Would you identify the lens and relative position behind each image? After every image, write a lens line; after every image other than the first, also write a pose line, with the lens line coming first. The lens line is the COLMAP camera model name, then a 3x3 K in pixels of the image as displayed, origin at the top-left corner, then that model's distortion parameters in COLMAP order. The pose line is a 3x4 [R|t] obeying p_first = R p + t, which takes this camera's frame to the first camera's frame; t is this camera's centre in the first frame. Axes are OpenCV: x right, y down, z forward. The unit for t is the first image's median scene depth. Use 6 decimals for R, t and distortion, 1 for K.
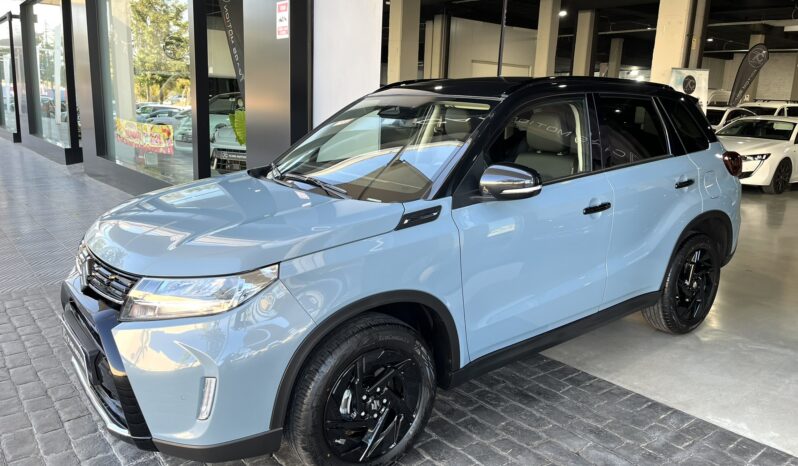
lens RADIAL K [[628.1, 0, 400.4], [0, 628.1, 234.7], [0, 0, 1]] dist [0.045226, -0.070240]
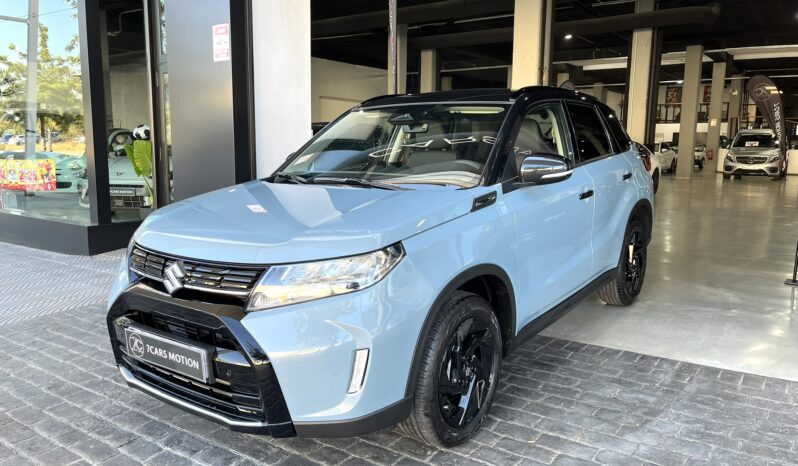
lens RADIAL K [[628.1, 0, 400.2], [0, 628.1, 234.4], [0, 0, 1]] dist [0.045226, -0.070240]
pose [[0.959315, -0.067549, 0.274140, -0.367285], [0.084649, 0.995104, -0.051023, 0.066036], [-0.269351, 0.072153, 0.960335, -0.032484]]
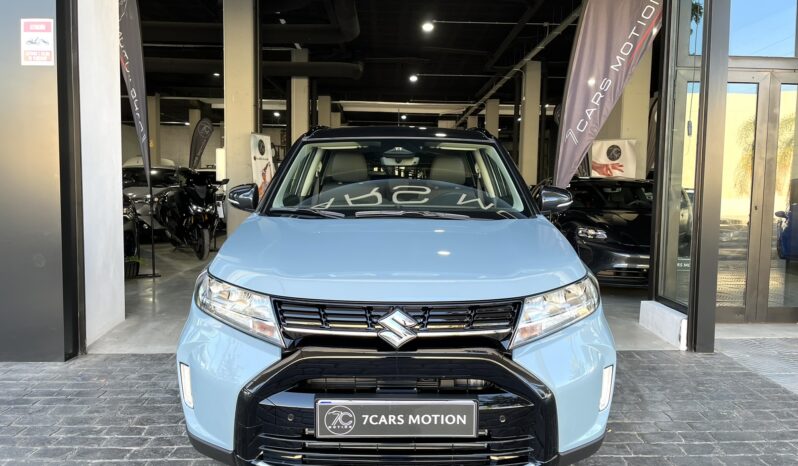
lens RADIAL K [[628.1, 0, 395.9], [0, 628.1, 238.3], [0, 0, 1]] dist [0.045226, -0.070240]
pose [[0.581758, -0.092972, 0.808031, -1.003818], [0.176454, 0.984212, -0.013799, -0.036560], [-0.793991, 0.150608, 0.588979, 0.425037]]
